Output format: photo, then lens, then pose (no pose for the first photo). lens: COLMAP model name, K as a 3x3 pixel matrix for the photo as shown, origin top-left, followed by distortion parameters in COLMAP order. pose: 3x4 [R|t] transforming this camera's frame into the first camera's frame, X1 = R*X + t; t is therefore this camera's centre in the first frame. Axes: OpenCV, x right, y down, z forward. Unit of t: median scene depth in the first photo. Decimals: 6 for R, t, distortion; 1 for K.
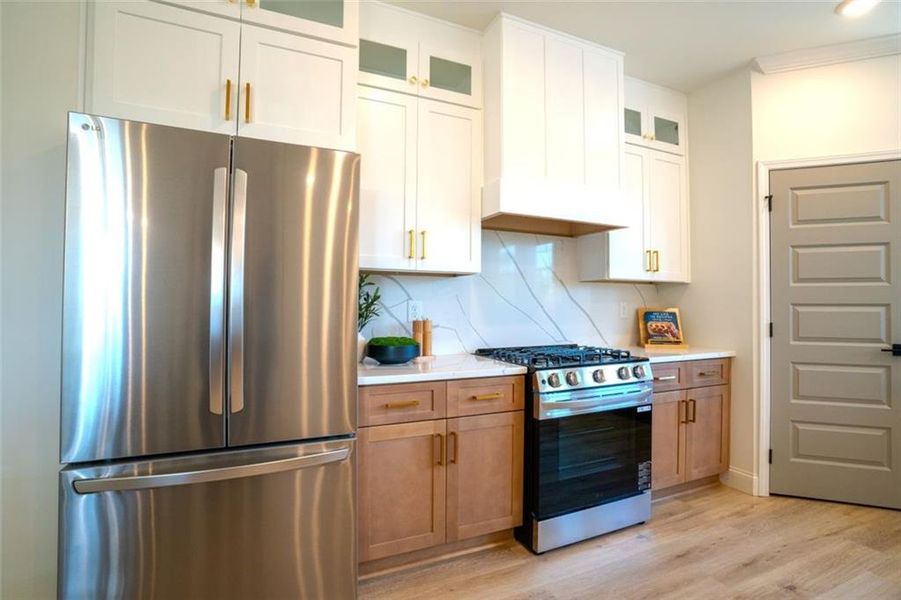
lens RADIAL K [[461.7, 0, 454.5], [0, 461.7, 297.6], [0, 0, 1]] dist [-0.045634, 0.004405]
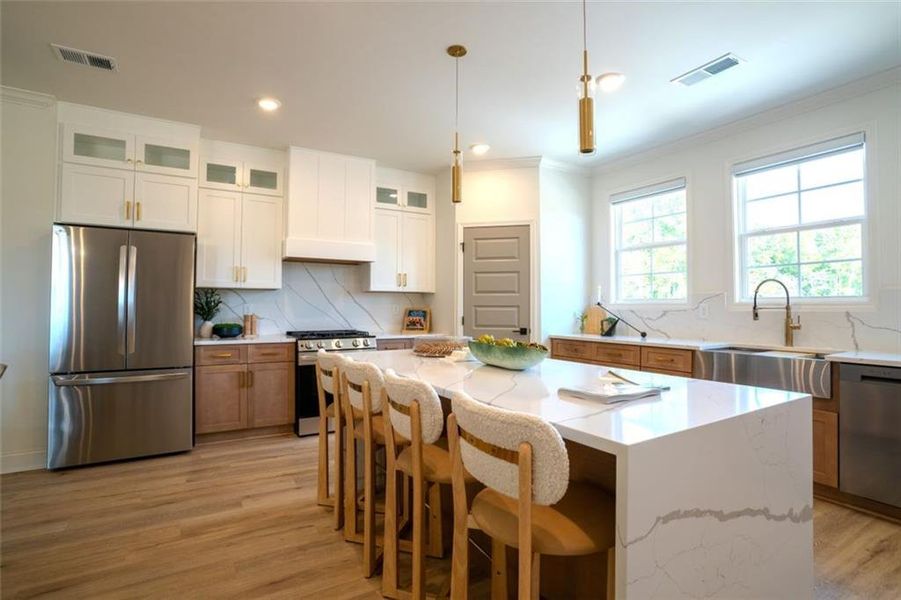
lens RADIAL K [[461.7, 0, 452.8], [0, 461.7, 298.5], [0, 0, 1]] dist [-0.045634, 0.004405]
pose [[0.994658, 0.000281, 0.103221, 0.519561], [-0.000010, 0.999997, -0.002630, -0.009151], [-0.103221, 0.002615, 0.994655, -0.821483]]
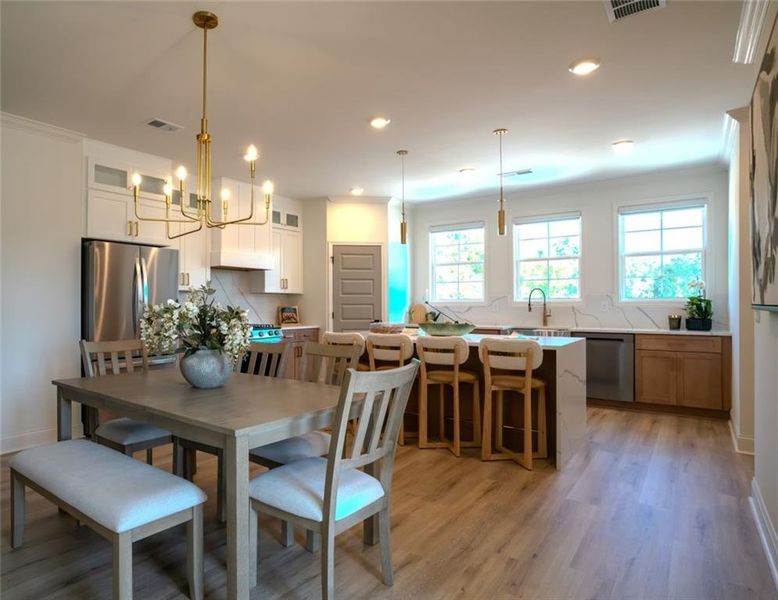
lens RADIAL K [[487.8, 0, 342.4], [0, 487.8, 304.9], [0, 0, 1]] dist [-0.094586, 0.000469]
pose [[0.885348, -0.005933, 0.464890, -0.447664], [-0.001263, 0.999884, 0.015166, -0.020178], [-0.464927, -0.014014, 0.885238, -1.325091]]
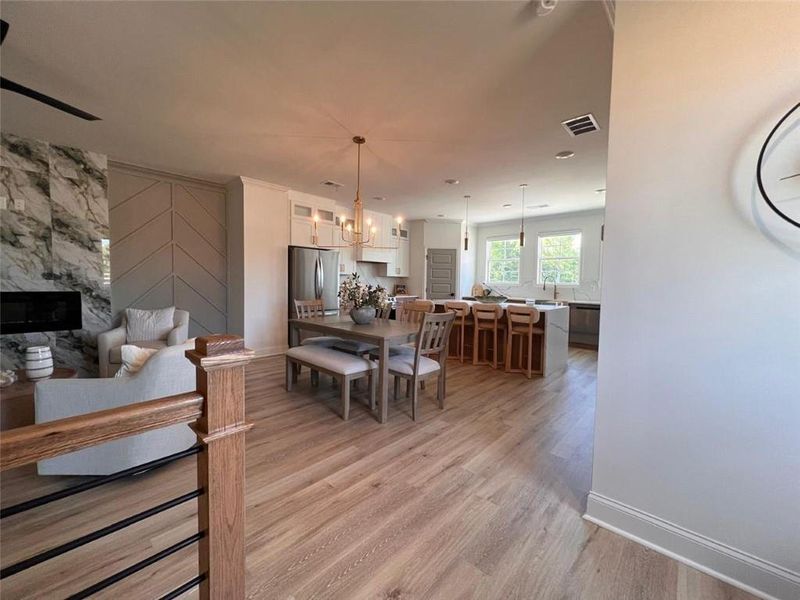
lens RADIAL K [[322.7, 0, 407.6], [0, 322.7, 299.4], [0, 0, 1]] dist [-0.000460, -0.000023]
pose [[0.922510, -0.009490, 0.385857, -0.582572], [-0.018668, 0.997431, 0.069161, -0.040754], [-0.385522, -0.071005, 0.919962, -1.660403]]
